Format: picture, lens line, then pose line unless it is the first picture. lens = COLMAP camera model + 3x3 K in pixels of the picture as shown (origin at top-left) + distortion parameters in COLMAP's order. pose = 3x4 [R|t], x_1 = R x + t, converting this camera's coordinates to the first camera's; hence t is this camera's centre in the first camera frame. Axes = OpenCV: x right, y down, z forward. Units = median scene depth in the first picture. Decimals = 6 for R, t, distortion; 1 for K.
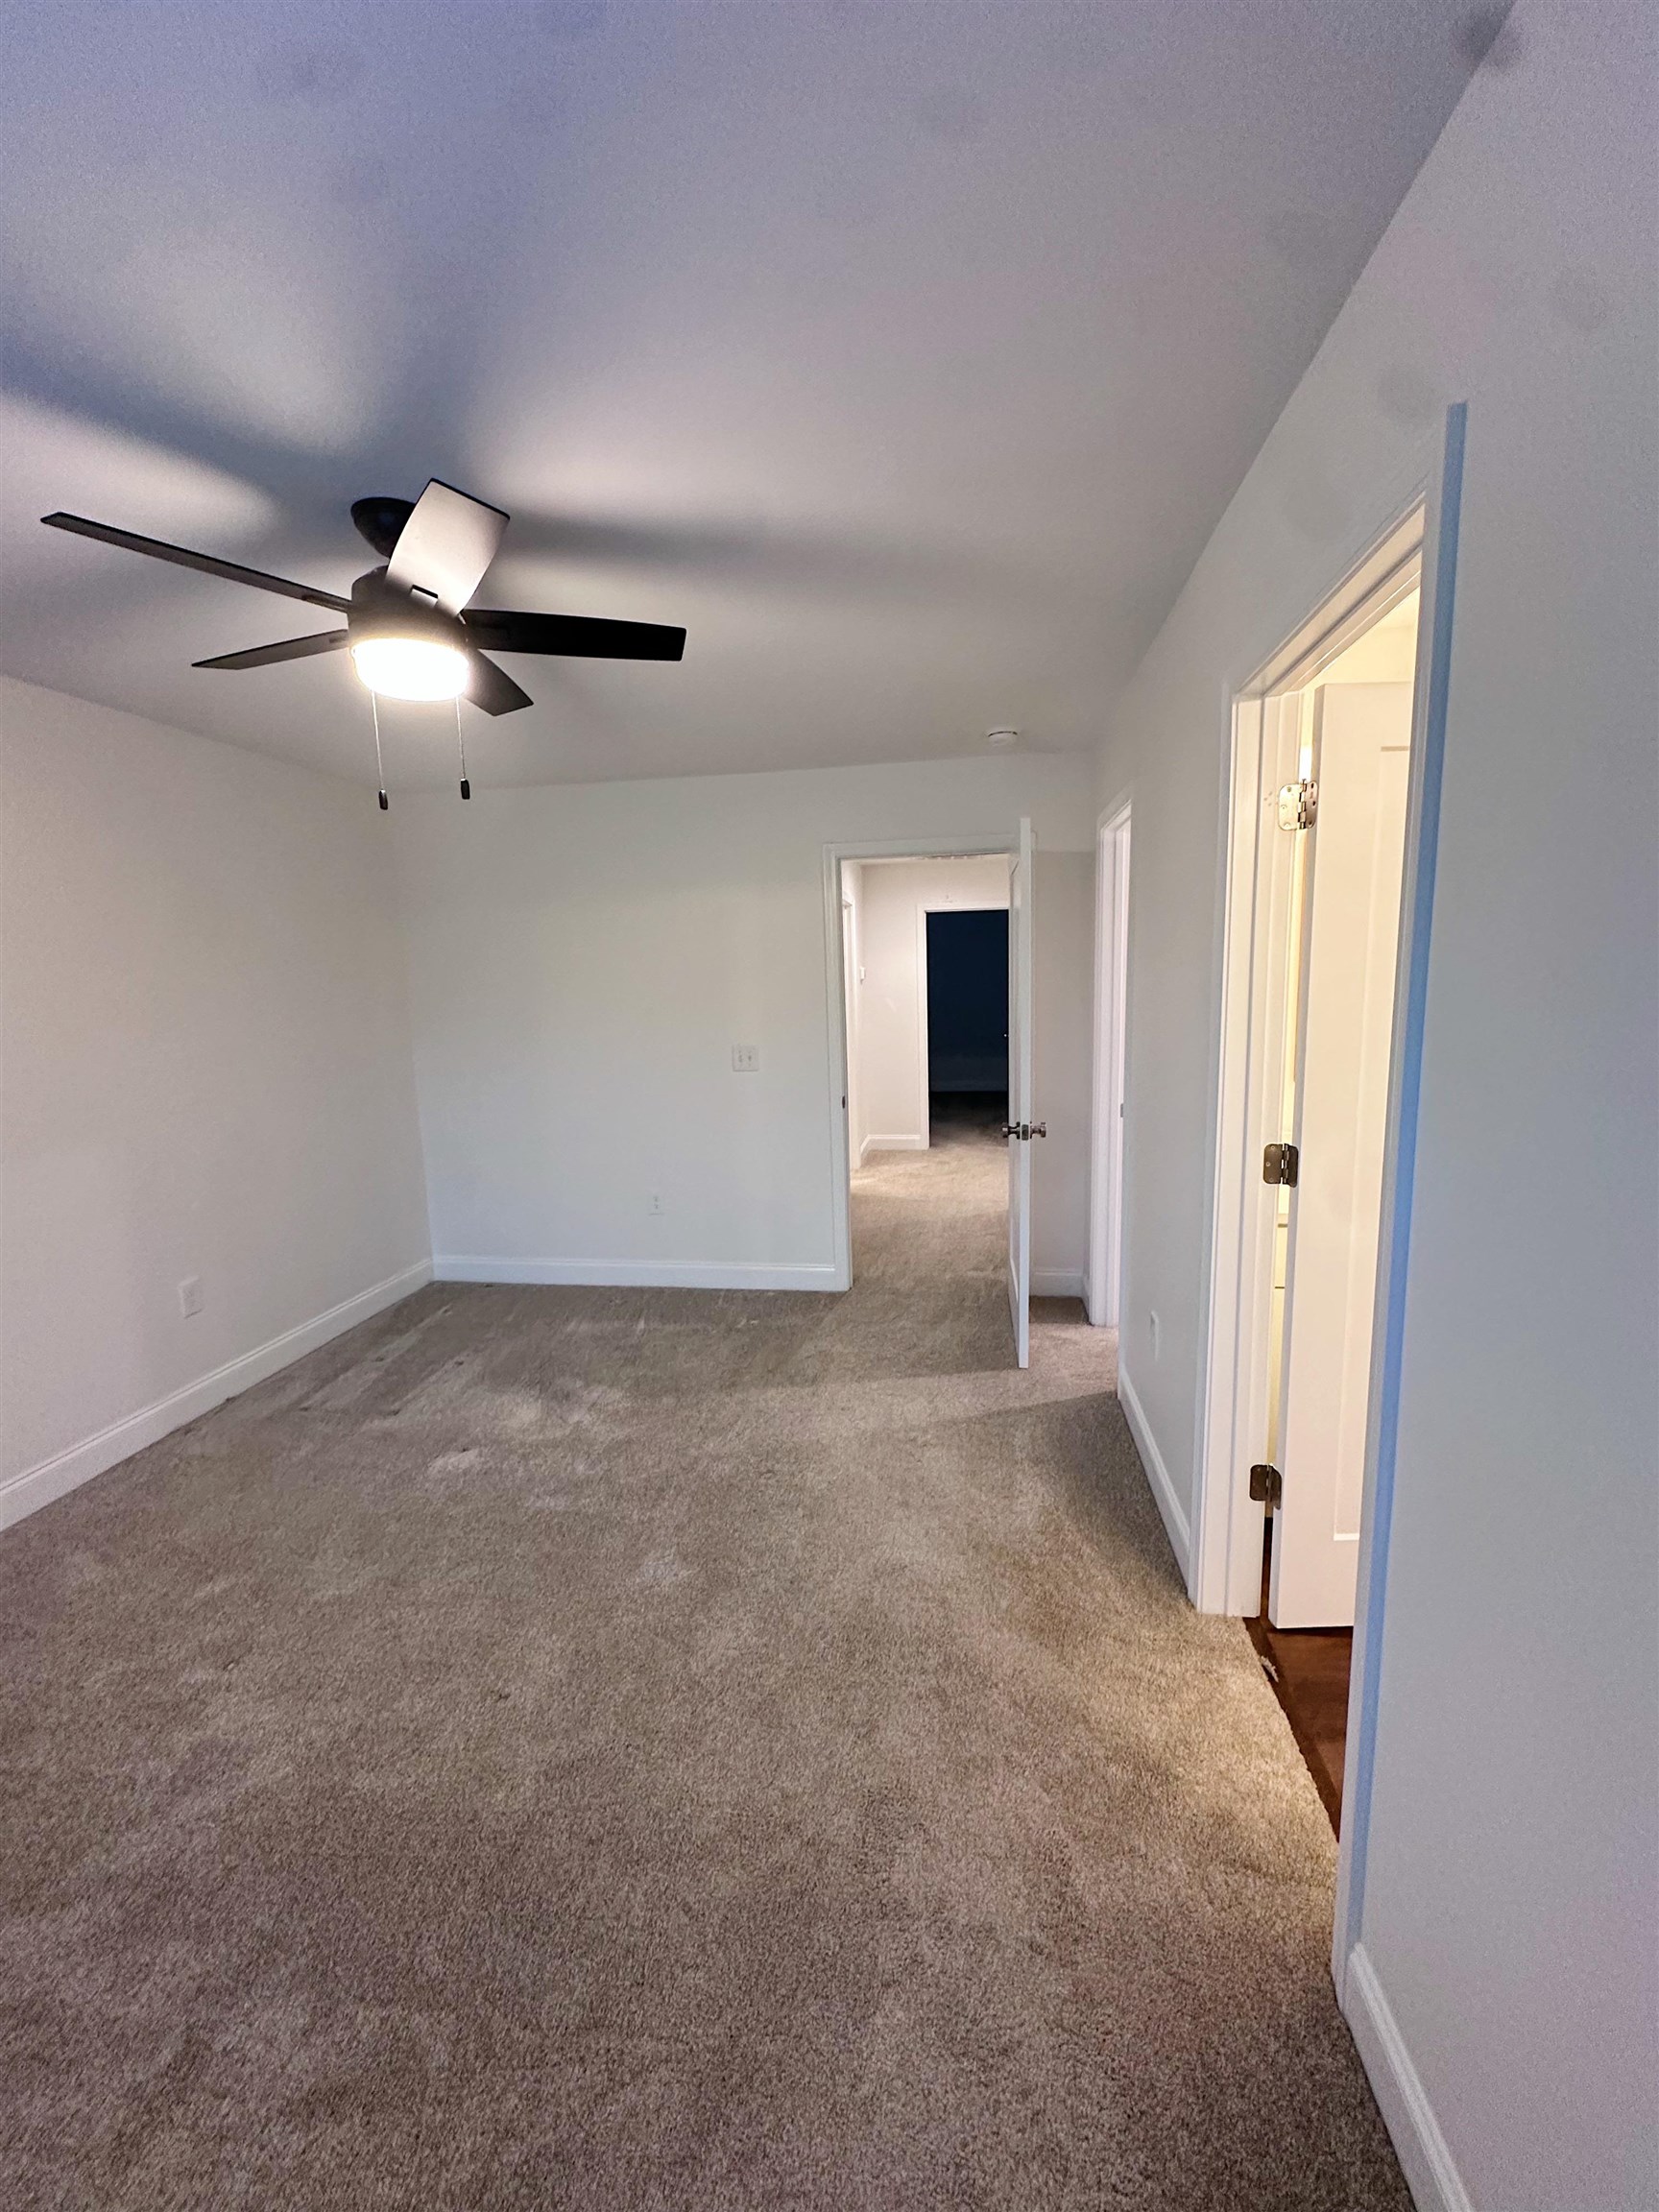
lens RADIAL K [[884.2, 0, 829.5], [0, 884.2, 1106.0], [0, 0, 1]] dist [-0.001498, -0.000159]
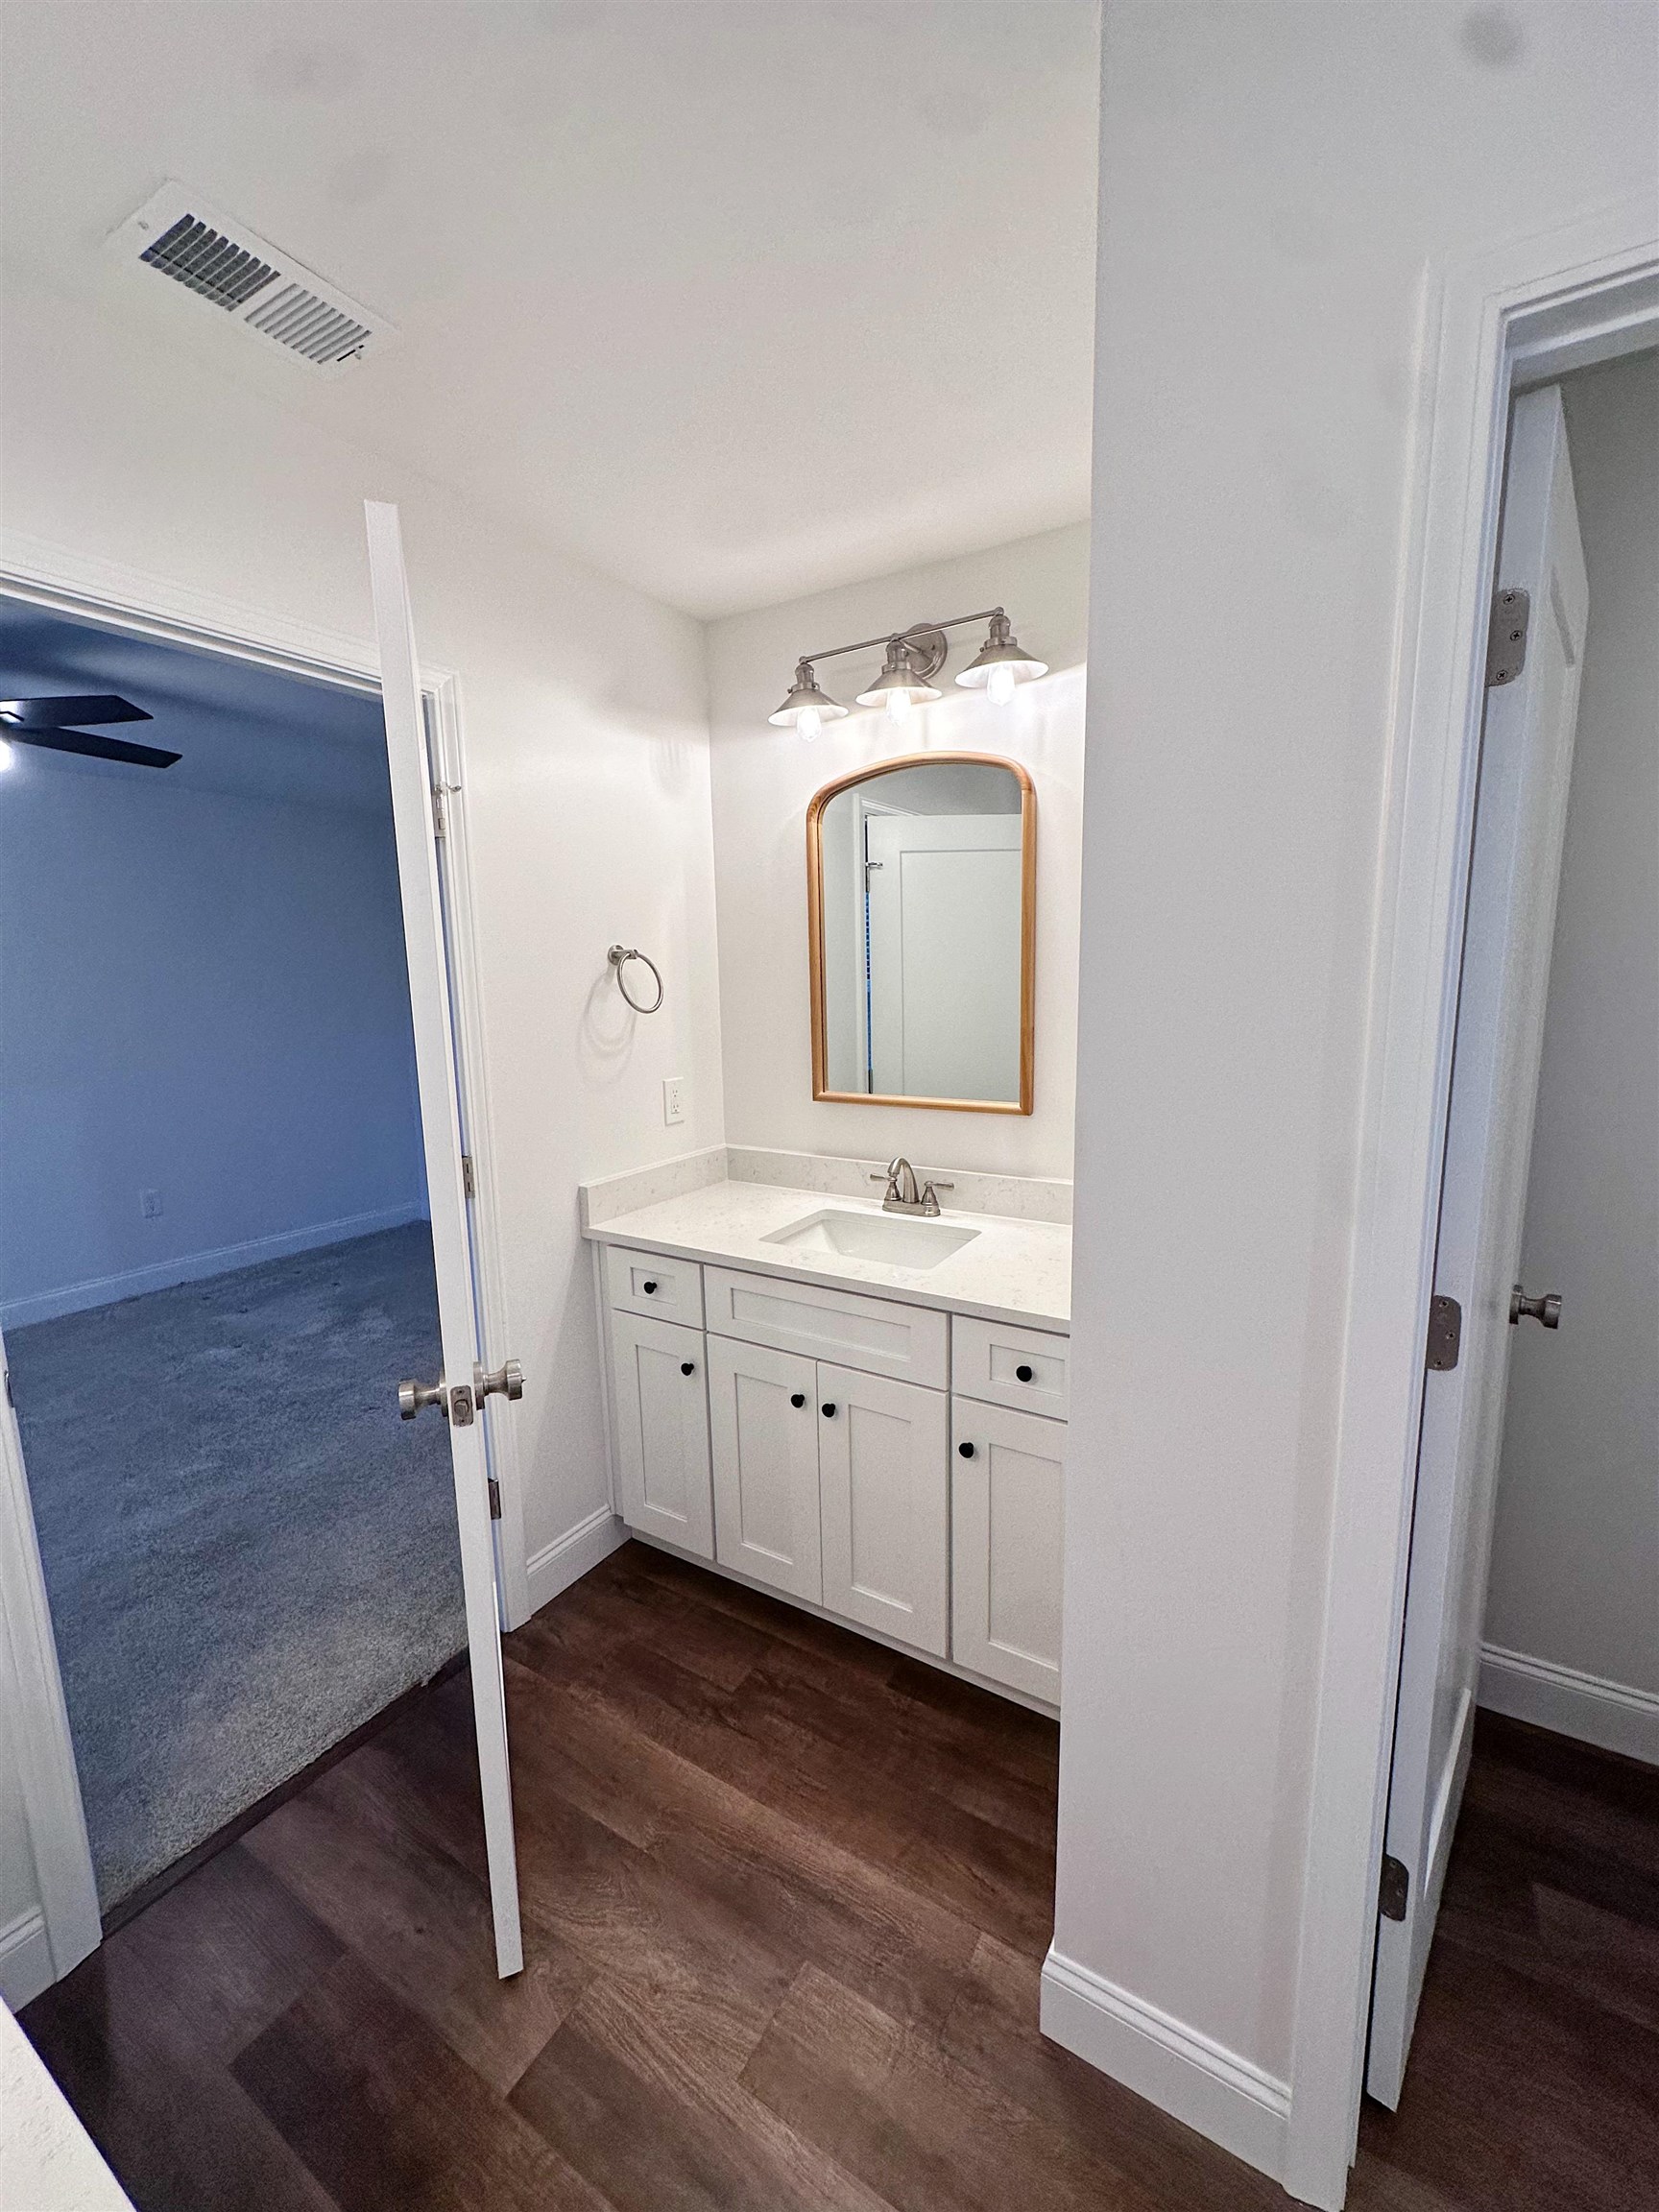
lens RADIAL K [[879.4, 0, 829.6], [0, 879.4, 1107.1], [0, 0, 1]] dist [-0.000824, 0.000190]
pose [[0.923510, 0.073664, -0.376435, 0.763666], [-0.068784, 0.997282, 0.026411, -0.040287], [0.377357, 0.001502, 0.926067, 0.144409]]
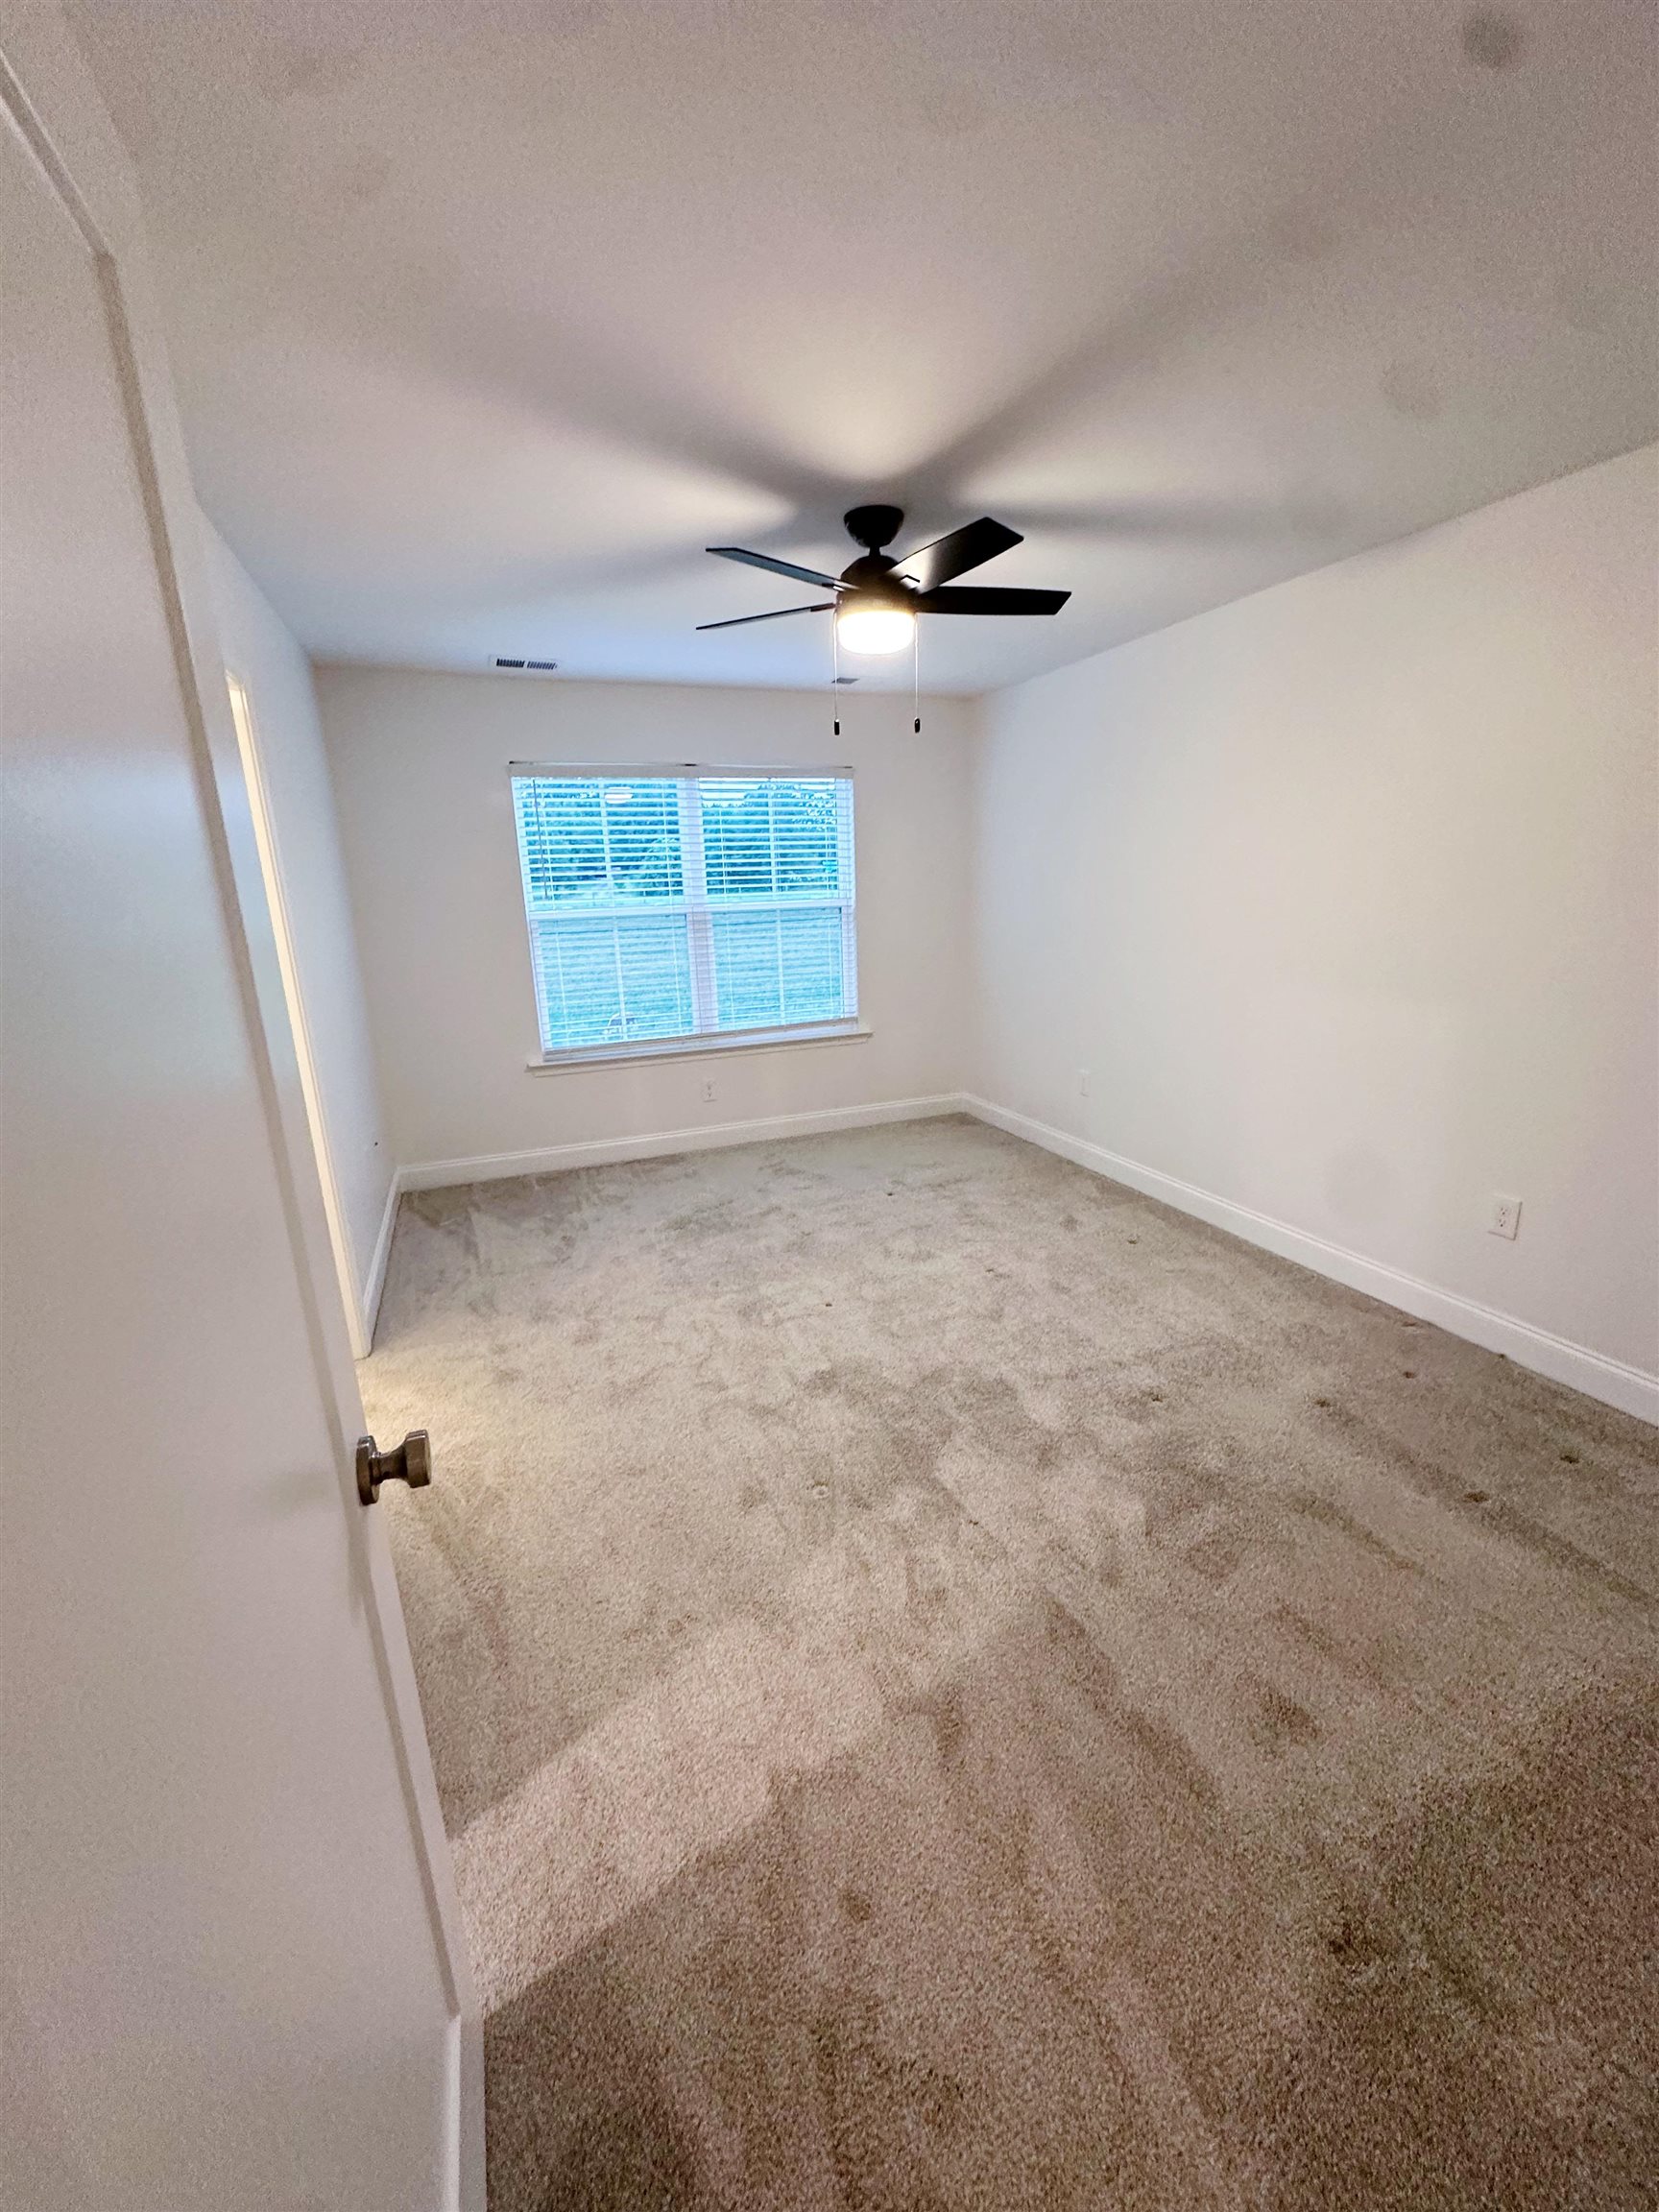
lens RADIAL K [[876.8, 0, 829.5], [0, 876.8, 1106.0], [0, 0, 1]] dist [-0.001661, -0.000136]
pose [[-0.855903, 0.190125, -0.480919, 0.213760], [-0.019972, 0.917118, 0.398116, -0.205088], [0.516751, 0.350353, -0.781167, 1.316573]]
